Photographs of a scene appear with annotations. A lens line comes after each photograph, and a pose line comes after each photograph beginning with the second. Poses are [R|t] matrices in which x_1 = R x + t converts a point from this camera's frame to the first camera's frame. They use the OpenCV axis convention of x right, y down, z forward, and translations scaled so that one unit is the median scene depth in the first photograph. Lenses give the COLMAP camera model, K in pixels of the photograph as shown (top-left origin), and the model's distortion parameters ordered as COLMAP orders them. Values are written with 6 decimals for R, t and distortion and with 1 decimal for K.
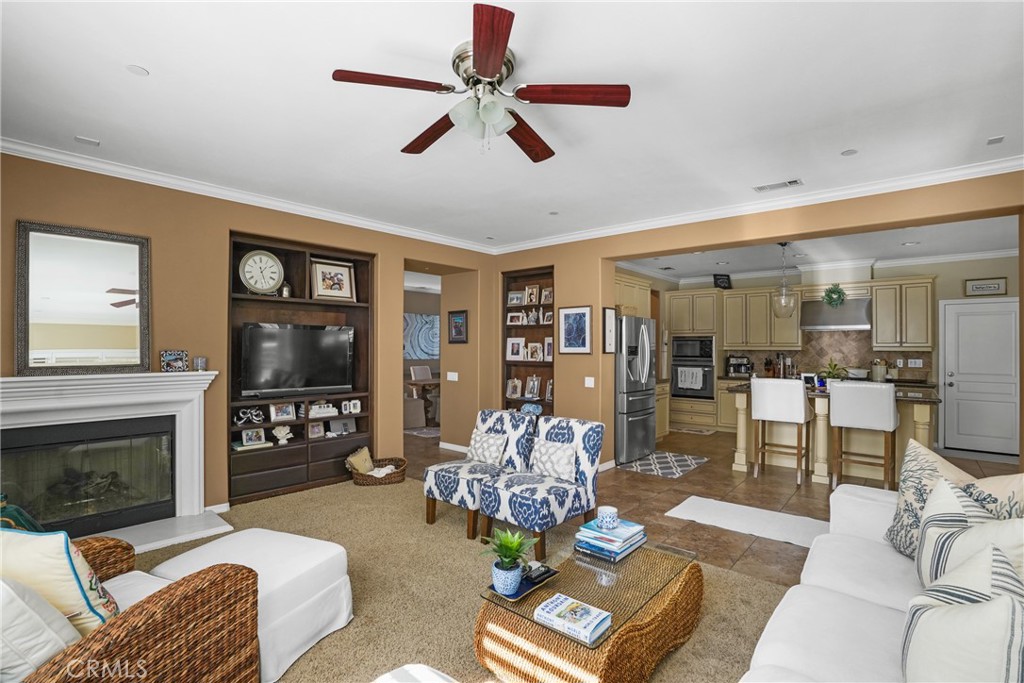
lens RADIAL K [[486.8, 0, 503.7], [0, 486.8, 343.9], [0, 0, 1]] dist [-0.057940, 0.024543]
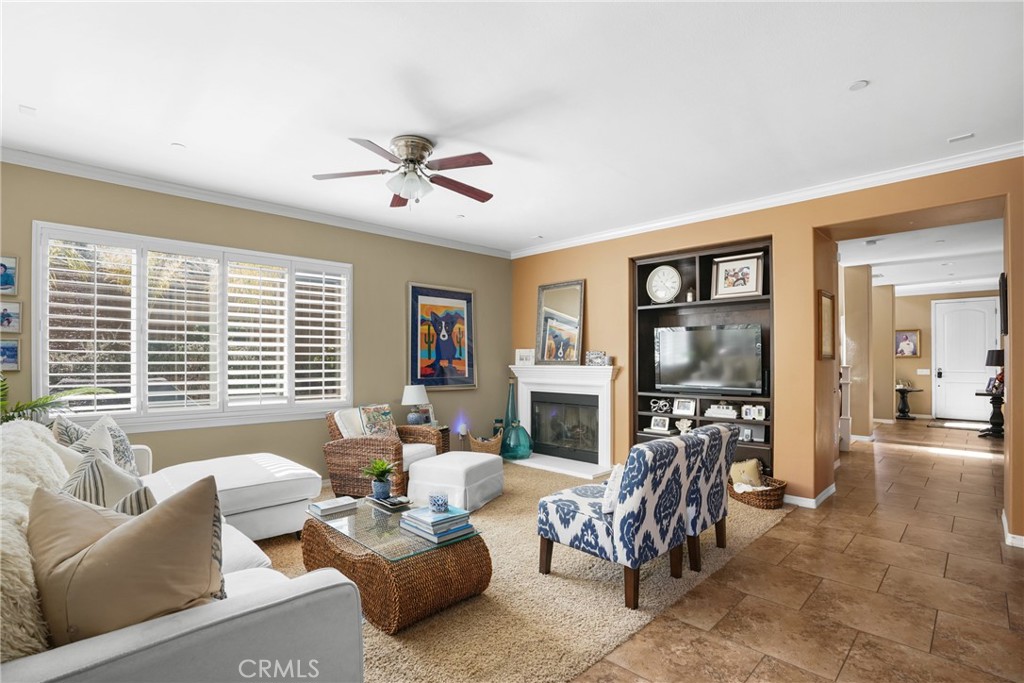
lens RADIAL K [[486.8, 0, 503.7], [0, 486.8, 343.9], [0, 0, 1]] dist [-0.057940, 0.024543]
pose [[-0.067309, -0.036605, -0.997060, 0.607730], [0.005892, 0.999295, -0.037085, 0.033363], [0.997715, -0.008371, -0.067046, 0.596516]]
